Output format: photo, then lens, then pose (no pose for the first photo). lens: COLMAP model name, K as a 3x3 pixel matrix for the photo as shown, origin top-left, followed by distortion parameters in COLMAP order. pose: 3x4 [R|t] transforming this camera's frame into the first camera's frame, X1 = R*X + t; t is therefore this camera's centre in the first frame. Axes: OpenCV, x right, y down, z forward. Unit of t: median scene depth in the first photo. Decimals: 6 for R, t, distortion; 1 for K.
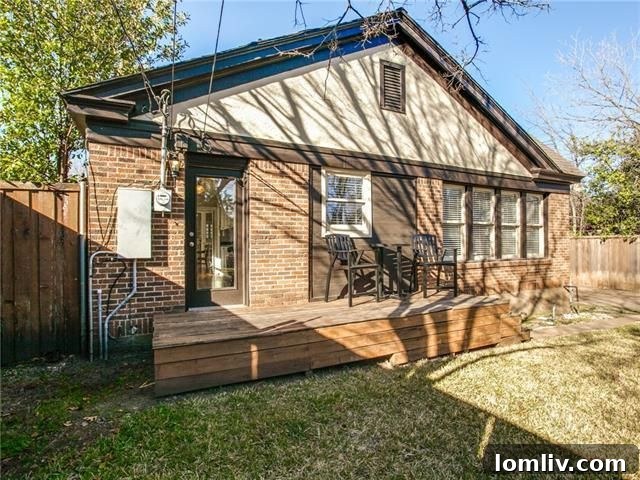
lens RADIAL K [[356.3, 0, 316.4], [0, 356.3, 240.1], [0, 0, 1]] dist [-0.037608, 0.002711]
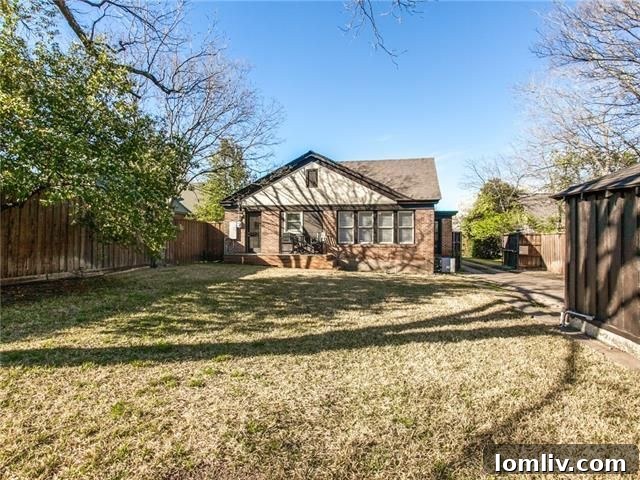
lens RADIAL K [[356.3, 0, 322.7], [0, 356.3, 238.5], [0, 0, 1]] dist [-0.037608, 0.002711]
pose [[0.803102, 0.001268, -0.595841, 2.116768], [-0.003383, 0.999991, -0.002431, 0.039792], [0.595832, 0.003968, 0.803099, -1.292893]]
